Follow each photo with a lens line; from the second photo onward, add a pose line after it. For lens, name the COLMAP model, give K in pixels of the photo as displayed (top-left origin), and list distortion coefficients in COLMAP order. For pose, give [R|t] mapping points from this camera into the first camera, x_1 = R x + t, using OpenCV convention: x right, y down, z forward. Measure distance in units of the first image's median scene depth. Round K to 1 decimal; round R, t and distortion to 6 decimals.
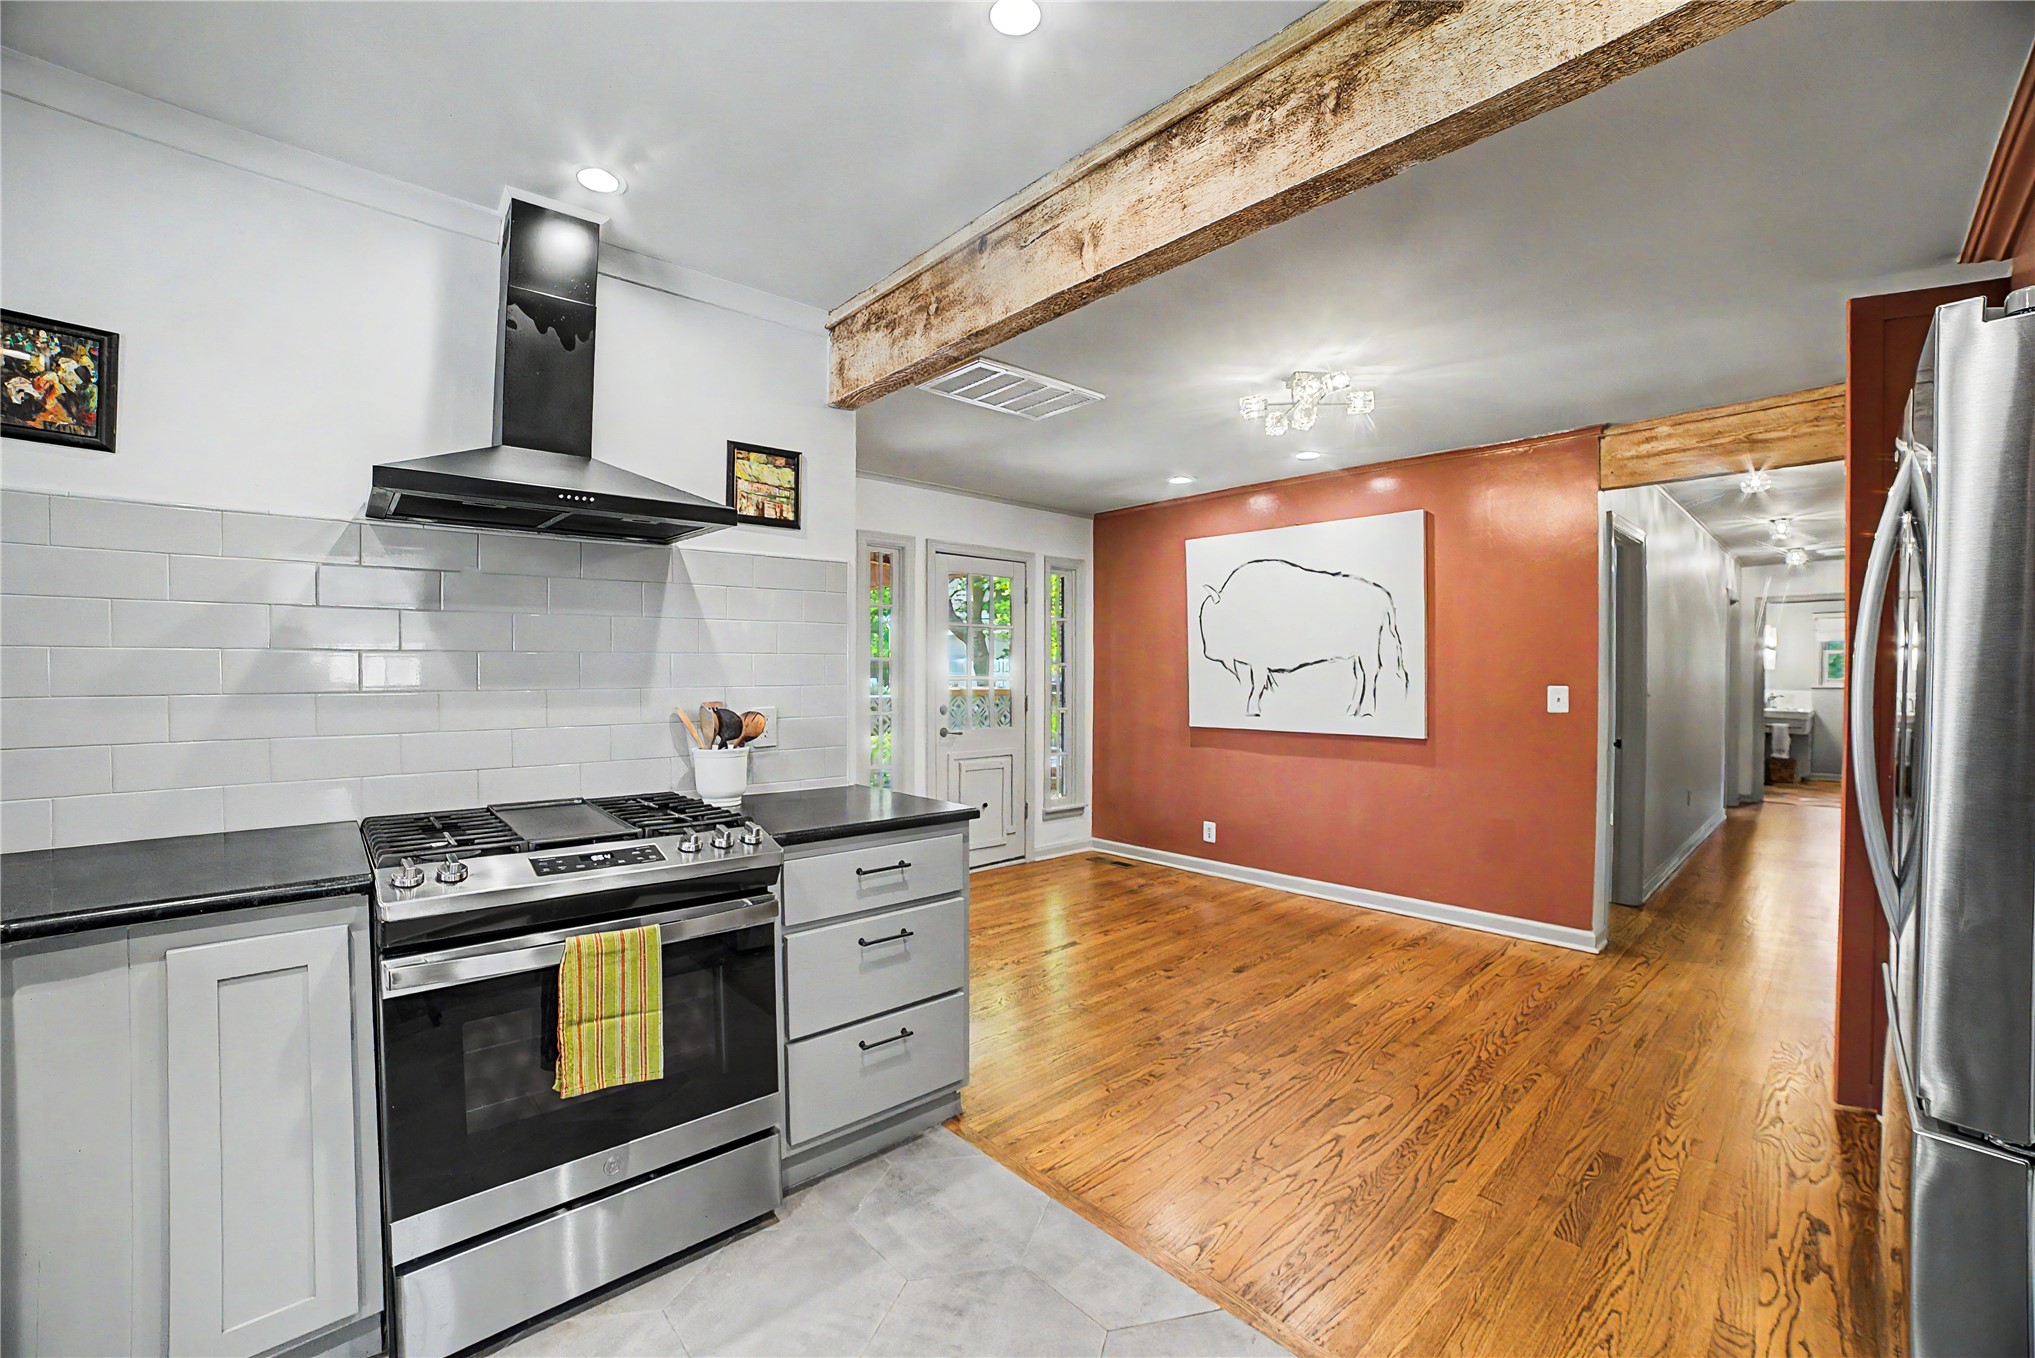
lens RADIAL K [[871.7, 0, 1018.1], [0, 871.7, 666.2], [0, 0, 1]] dist [-0.095255, 0.034285]
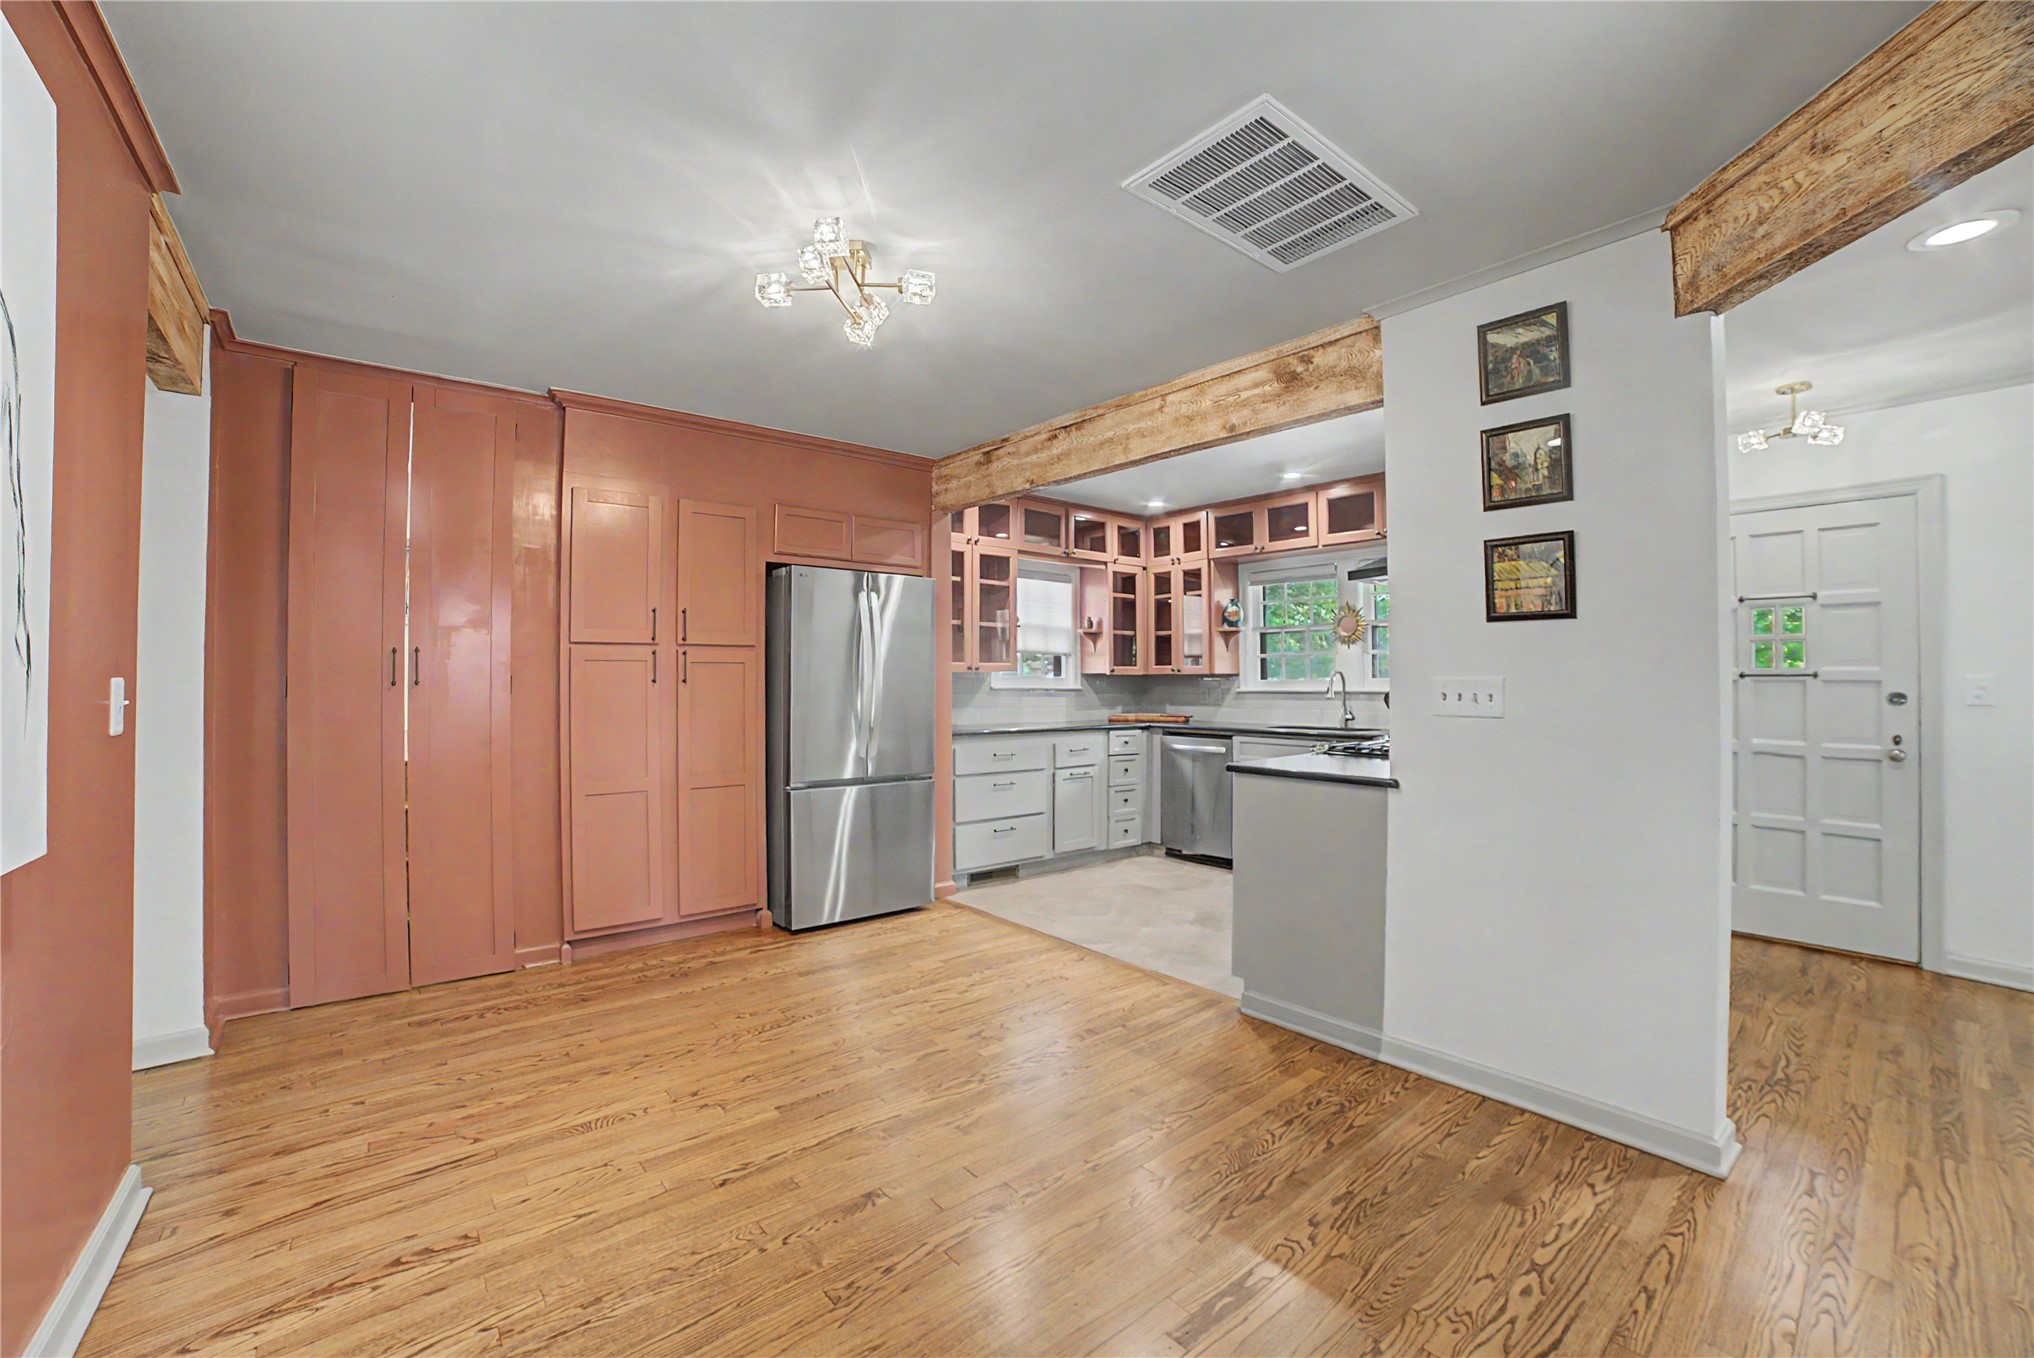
lens RADIAL K [[840.6, 0, 1021.6], [0, 840.6, 690.5], [0, 0, 1]] dist [-0.110664, 0.035604]
pose [[-0.999071, -0.000084, 0.043084, 0.191637], [-0.000155, 0.999999, -0.001633, 0.050409], [-0.043084, -0.001639, -0.999070, 2.055014]]
